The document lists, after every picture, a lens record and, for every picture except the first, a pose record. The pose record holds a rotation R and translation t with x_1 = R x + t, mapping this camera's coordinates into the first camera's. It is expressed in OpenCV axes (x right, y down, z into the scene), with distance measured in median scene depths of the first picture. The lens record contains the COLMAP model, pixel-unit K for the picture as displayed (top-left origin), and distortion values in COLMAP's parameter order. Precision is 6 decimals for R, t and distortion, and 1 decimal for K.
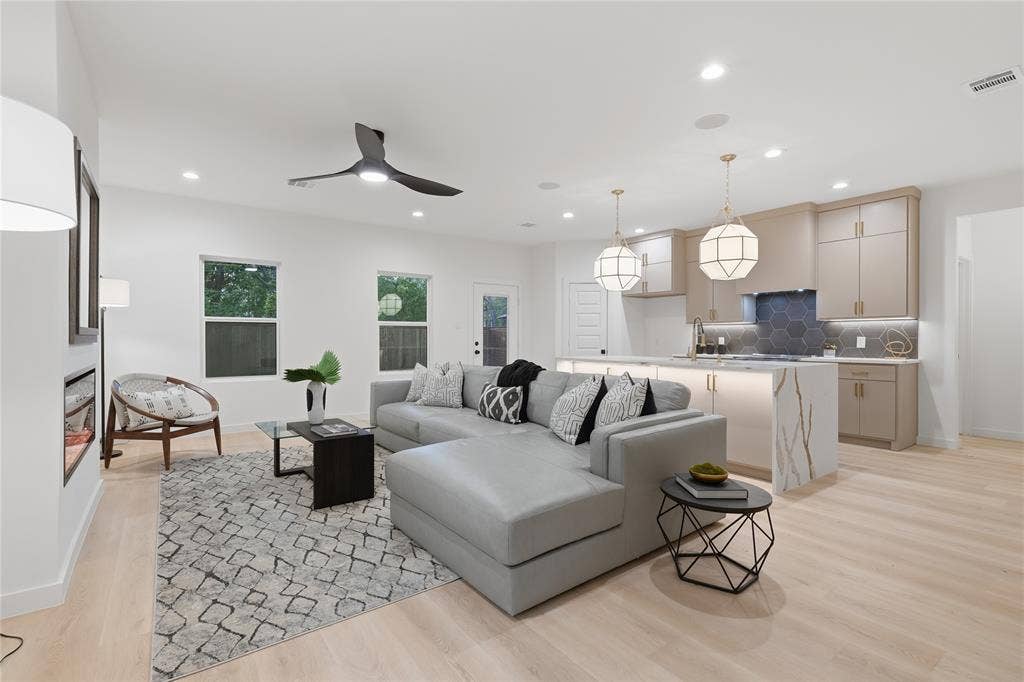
lens RADIAL K [[472.2, 0, 508.6], [0, 472.2, 340.8], [0, 0, 1]] dist [-0.002561, 0.000647]
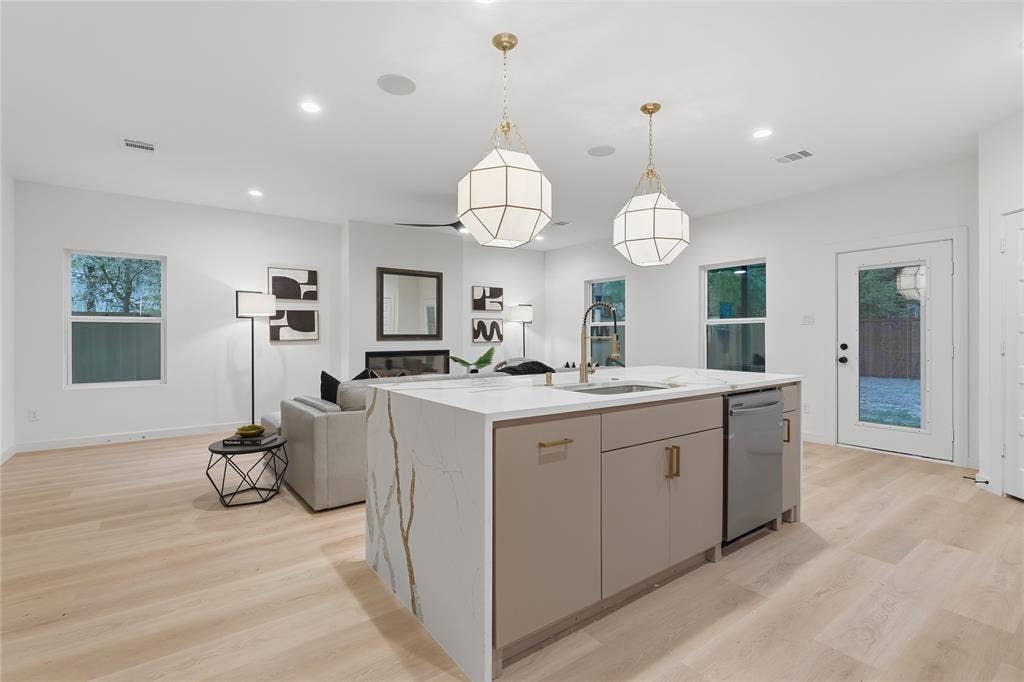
lens RADIAL K [[472.2, 0, 509.2], [0, 472.2, 333.9], [0, 0, 1]] dist [-0.002561, 0.000647]
pose [[-0.002553, -0.004120, -0.999988, 0.825669], [-0.004049, 0.999983, -0.004110, -0.010973], [0.999989, 0.004039, -0.002569, 0.782374]]
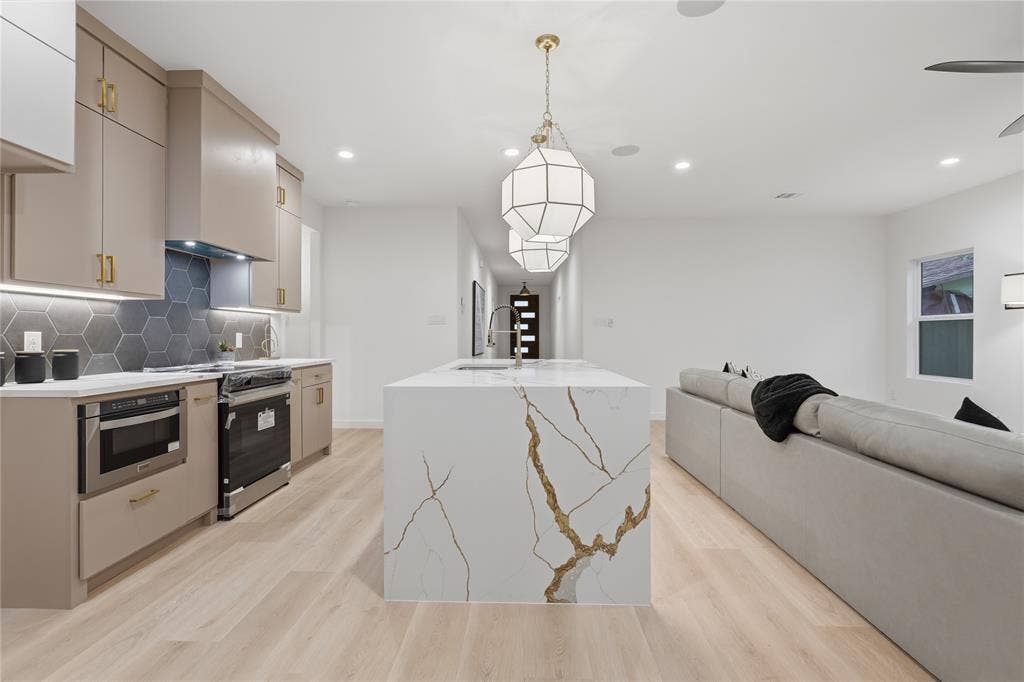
lens RADIAL K [[472.2, 0, 509.7], [0, 472.2, 338.9], [0, 0, 1]] dist [-0.002561, 0.000647]
pose [[-0.785332, -0.005199, 0.619053, -0.044714], [0.001304, 0.999949, 0.010052, -0.006388], [-0.619074, 0.008702, -0.785285, 1.361958]]
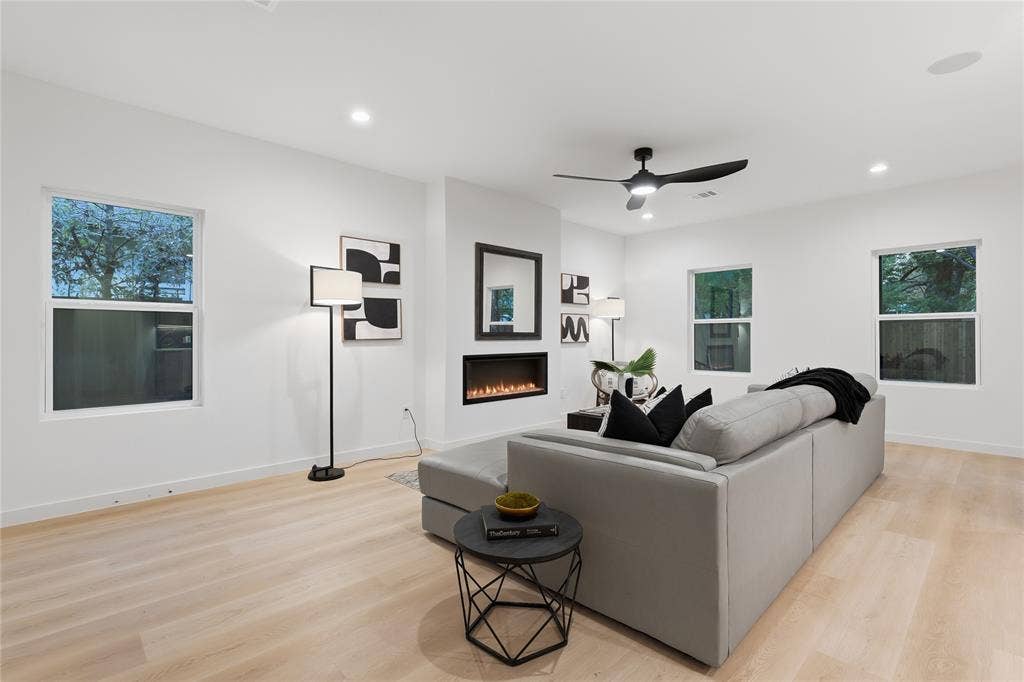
lens RADIAL K [[472.2, 0, 510.1], [0, 472.2, 338.6], [0, 0, 1]] dist [-0.002561, 0.000647]
pose [[0.133404, 0.001723, -0.991060, 0.523209], [-0.003510, 0.999993, 0.001266, -0.001710], [0.991055, 0.003309, 0.133409, 0.377845]]
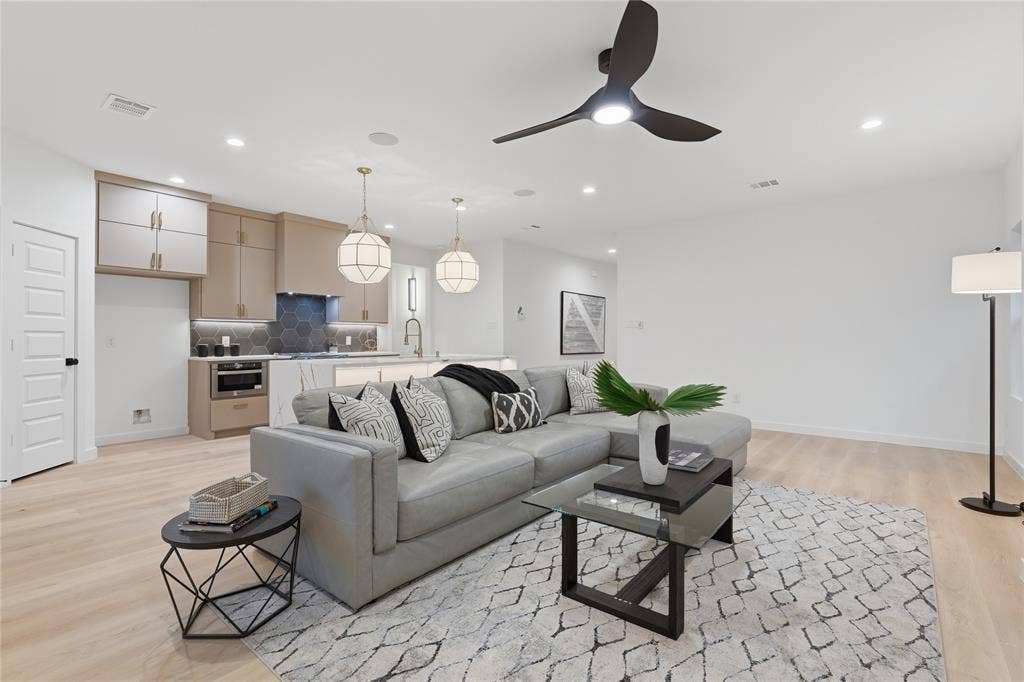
lens RADIAL K [[472.2, 0, 507.7], [0, 472.2, 336.1], [0, 0, 1]] dist [-0.002561, 0.000647]
pose [[-0.244135, 0.002550, 0.969738, -0.652587], [0.004871, 0.999987, -0.001403, -0.005563], [-0.969729, 0.004381, -0.244144, 0.920771]]
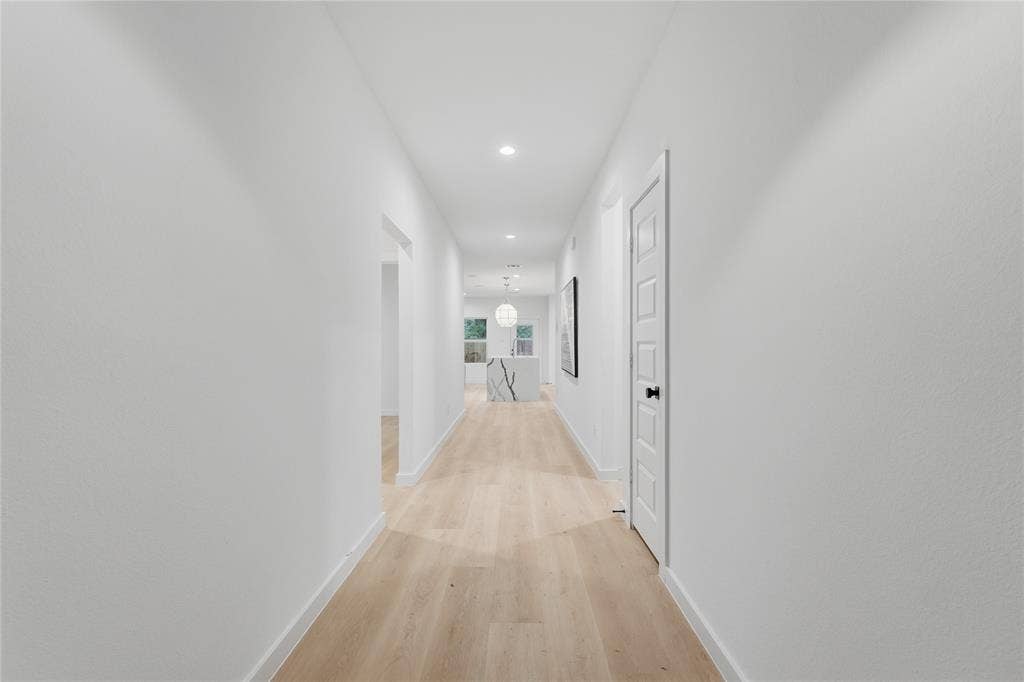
lens RADIAL K [[472.2, 0, 511.3], [0, 472.2, 343.5], [0, 0, 1]] dist [-0.002561, 0.000647]
pose [[0.800615, -0.006789, -0.599140, 1.576742], [-0.000606, 0.999926, -0.012139, 0.002157], [0.599179, 0.010081, 0.800552, -0.814637]]
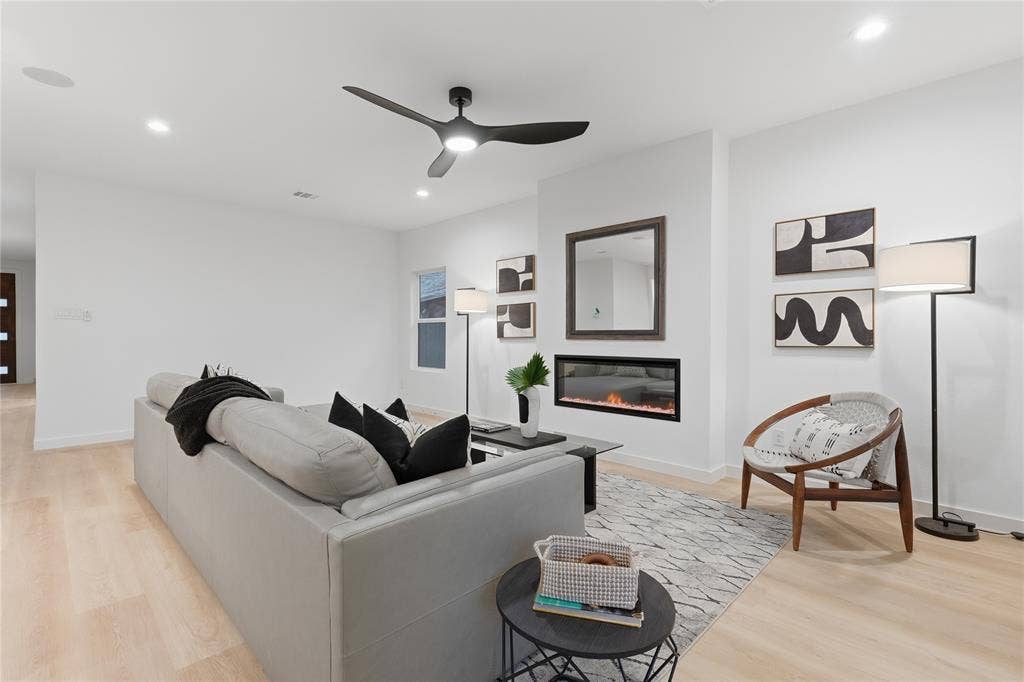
lens RADIAL K [[472.2, 0, 506.8], [0, 472.2, 340.1], [0, 0, 1]] dist [-0.002561, 0.000647]
pose [[-0.989206, -0.004861, -0.146449, -0.167949], [-0.006832, 0.999893, 0.012959, -0.005838], [0.146371, 0.013819, -0.989133, 1.274167]]
